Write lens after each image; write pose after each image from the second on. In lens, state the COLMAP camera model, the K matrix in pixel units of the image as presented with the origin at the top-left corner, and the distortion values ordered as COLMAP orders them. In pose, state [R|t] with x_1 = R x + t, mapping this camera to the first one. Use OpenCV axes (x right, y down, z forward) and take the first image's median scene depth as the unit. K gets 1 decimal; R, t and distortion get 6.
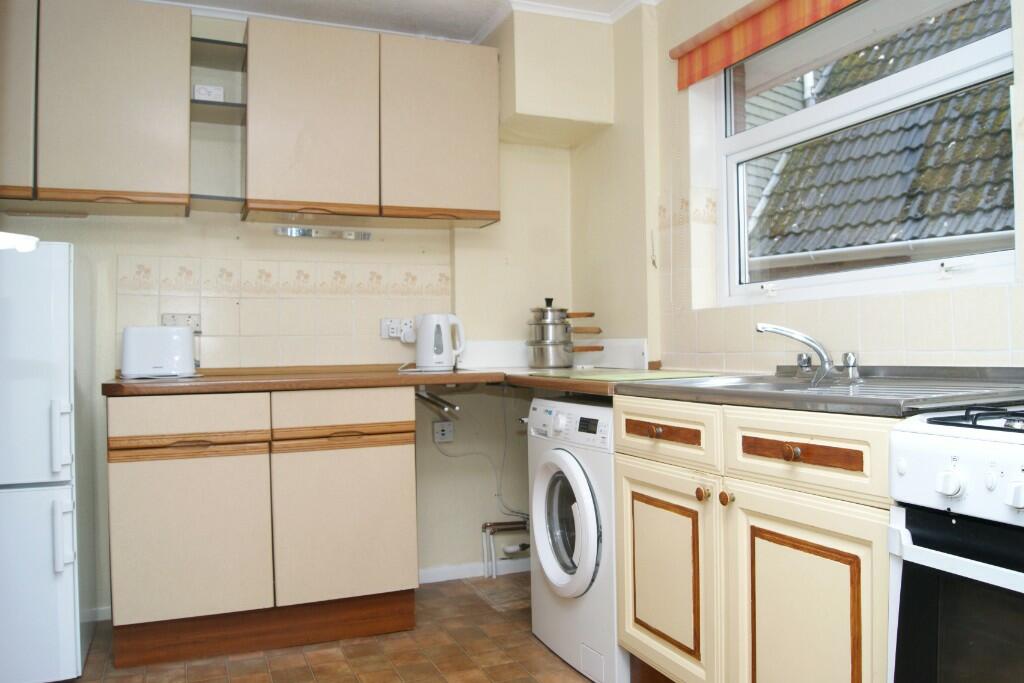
lens RADIAL K [[817.2, 0, 528.3], [0, 817.2, 338.5], [0, 0, 1]] dist [-0.081808, 0.015293]
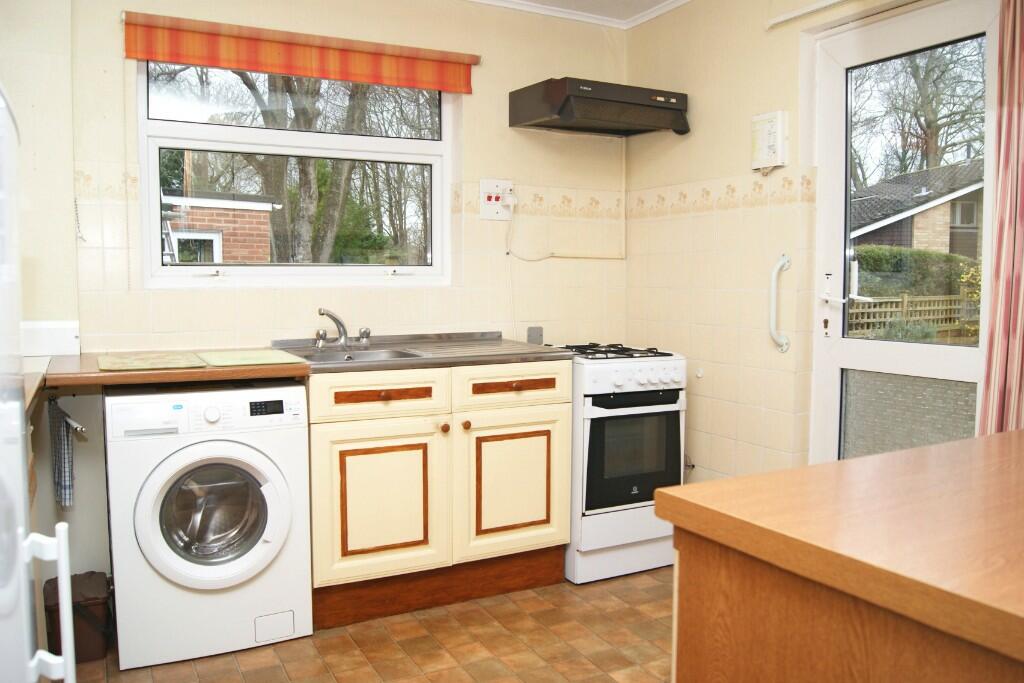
lens RADIAL K [[817.2, 0, 528.3], [0, 817.2, 338.5], [0, 0, 1]] dist [-0.081808, 0.015293]
pose [[-0.098618, -0.057399, 0.993469, -1.242971], [-0.012968, 0.998324, 0.056392, -0.057750], [-0.995041, -0.007322, -0.099197, 0.962928]]
